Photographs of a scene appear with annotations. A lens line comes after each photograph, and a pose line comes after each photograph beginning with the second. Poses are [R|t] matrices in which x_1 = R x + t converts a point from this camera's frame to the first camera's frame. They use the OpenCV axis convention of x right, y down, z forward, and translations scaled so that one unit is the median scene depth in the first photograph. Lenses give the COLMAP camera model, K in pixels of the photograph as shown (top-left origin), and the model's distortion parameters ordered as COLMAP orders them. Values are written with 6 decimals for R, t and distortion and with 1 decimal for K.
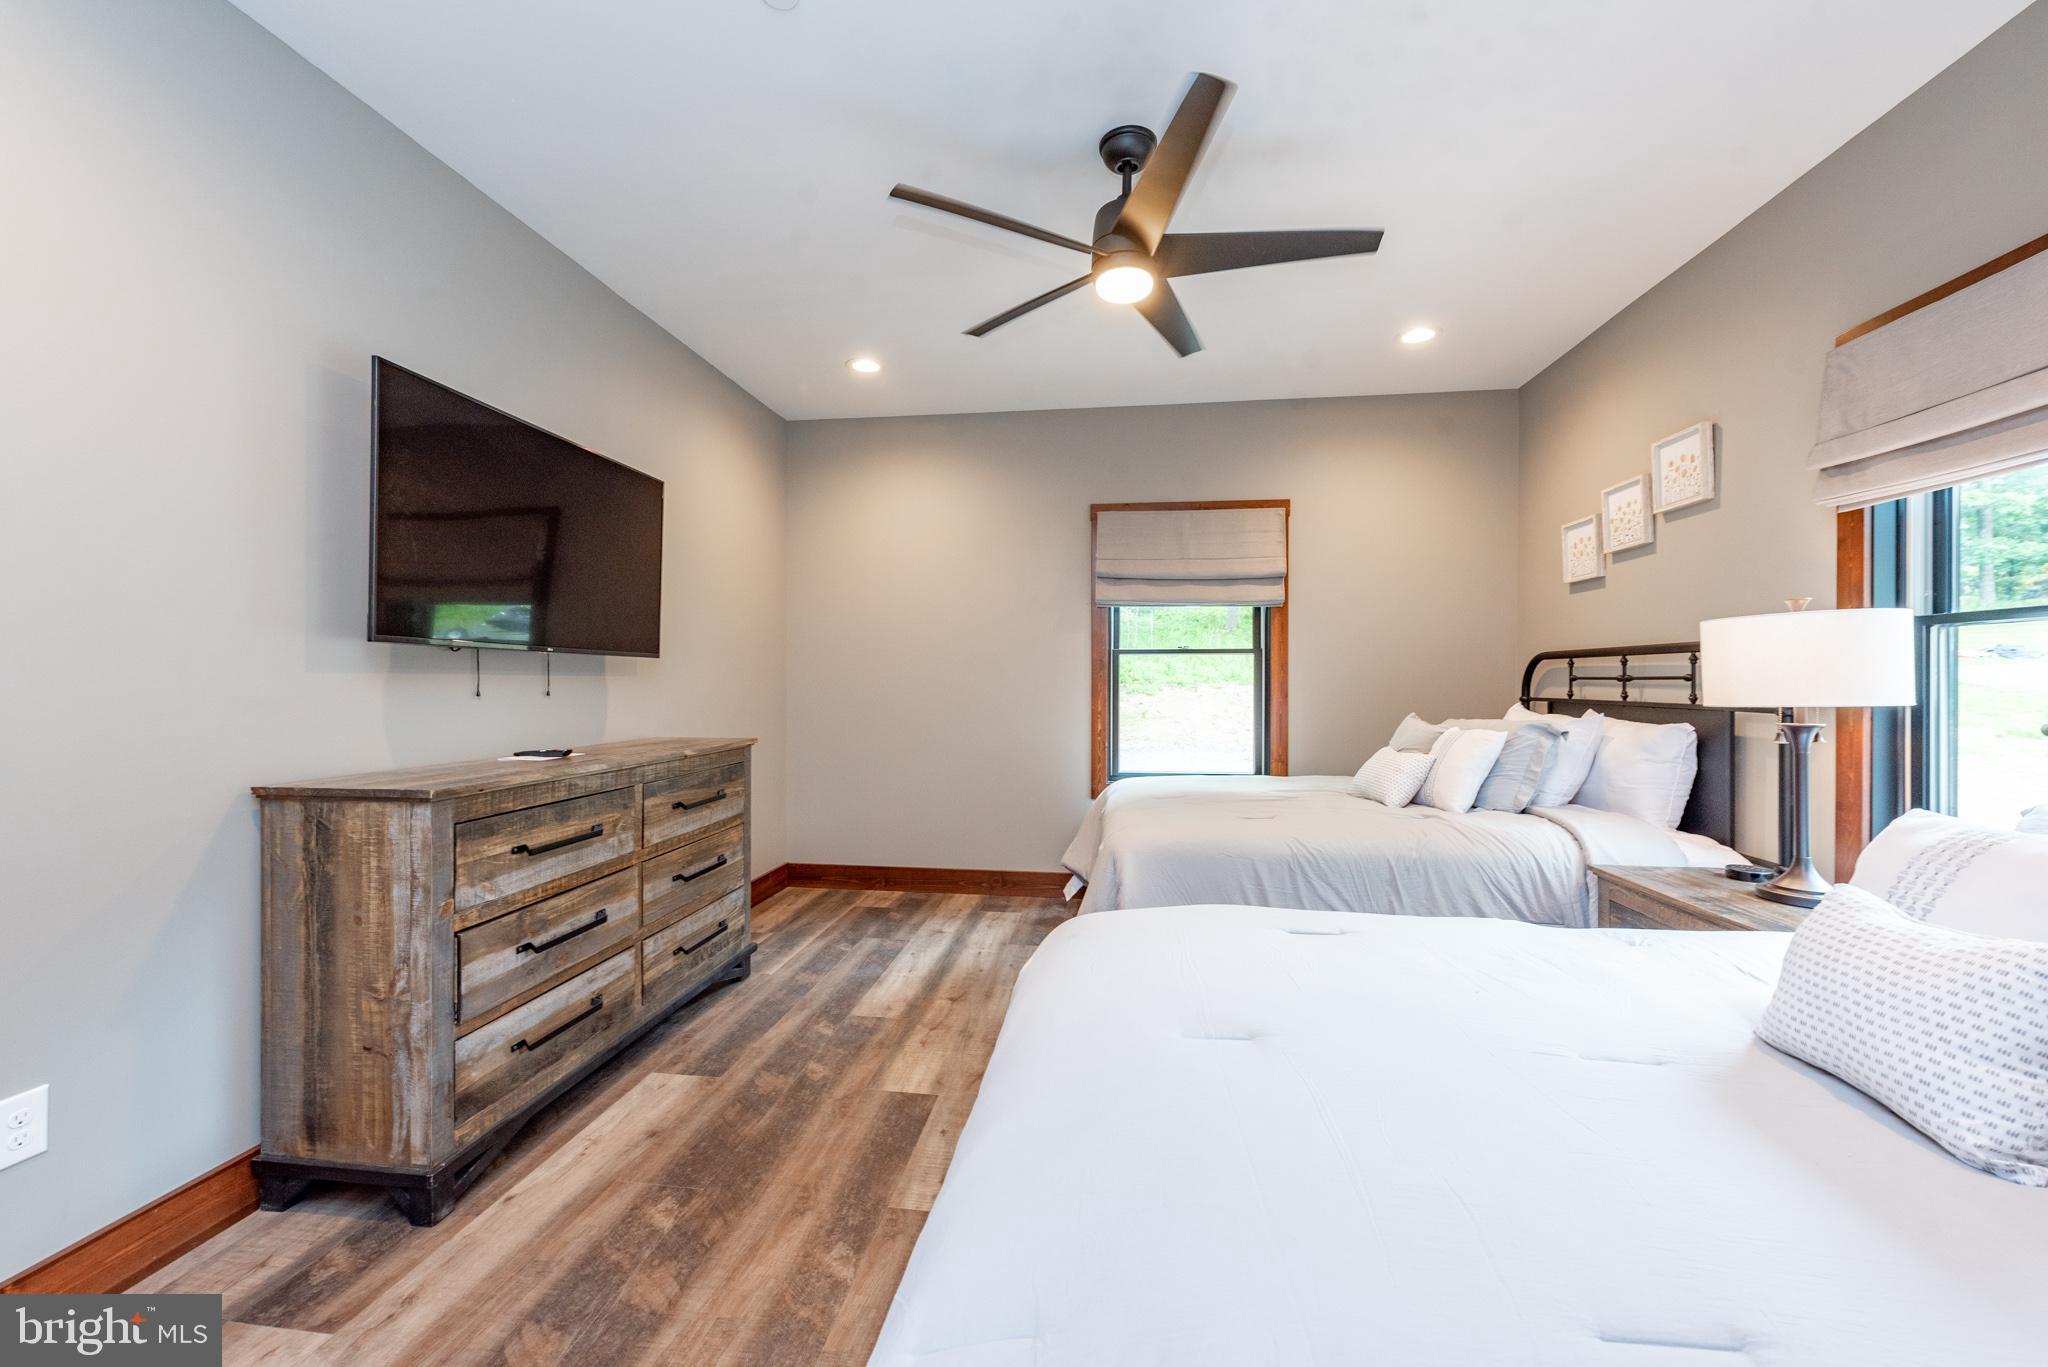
lens RADIAL K [[803.9, 0, 1021.8], [0, 803.9, 679.9], [0, 0, 1]] dist [0.004424, -0.001033]
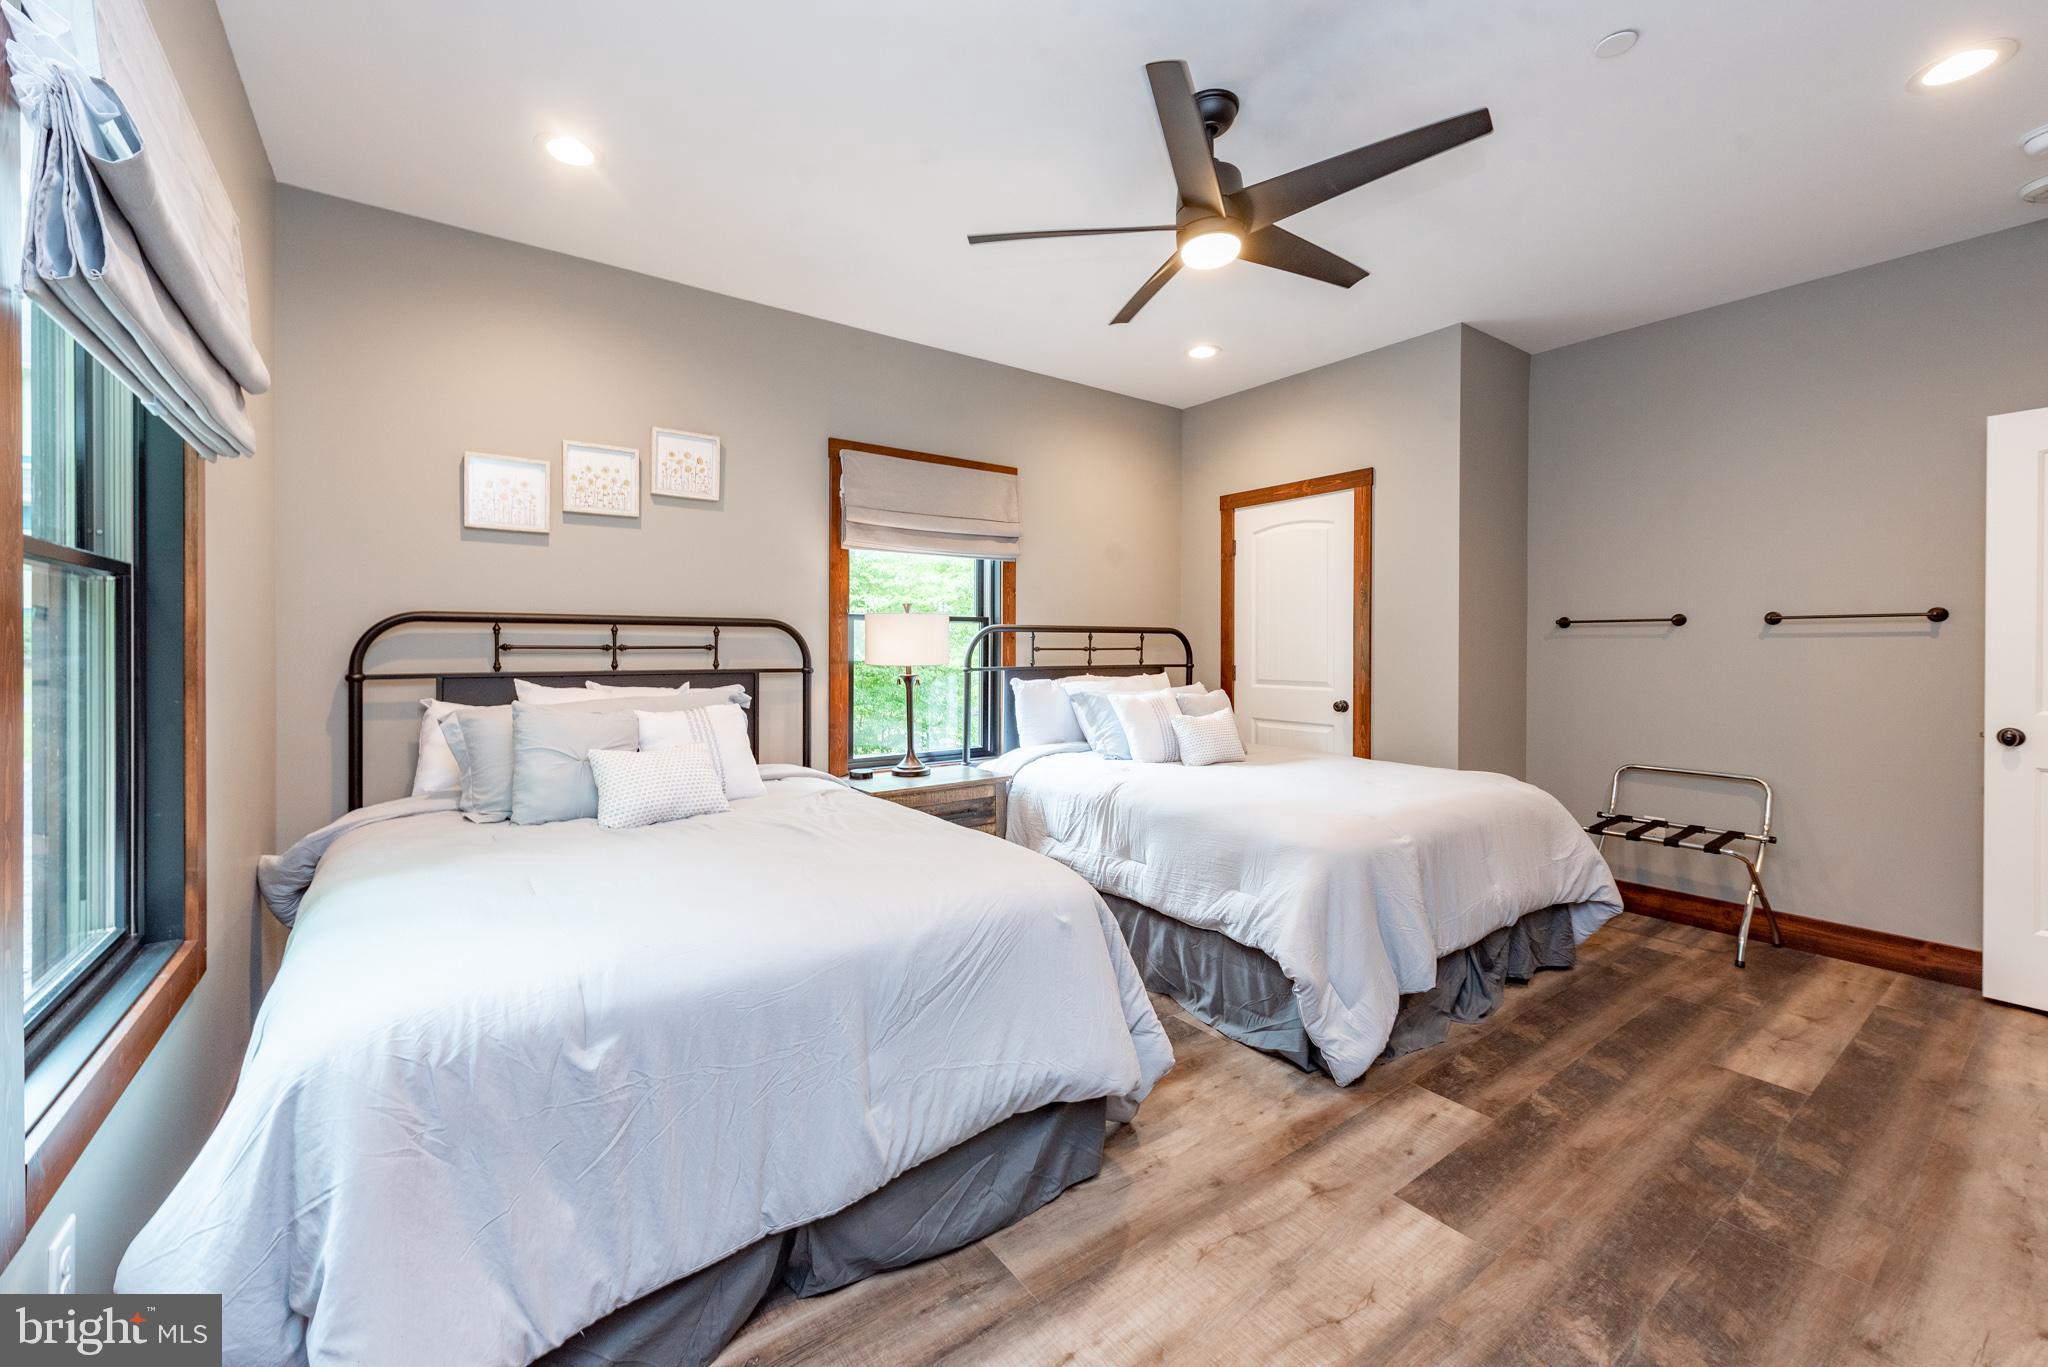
lens RADIAL K [[803.9, 0, 1024.6], [0, 803.9, 645.4], [0, 0, 1]] dist [0.004424, -0.001033]
pose [[-0.695649, -0.001685, 0.718380, -0.389640], [-0.001442, 0.999999, 0.000950, -0.008663], [-0.718381, -0.000375, -0.695650, 1.696787]]
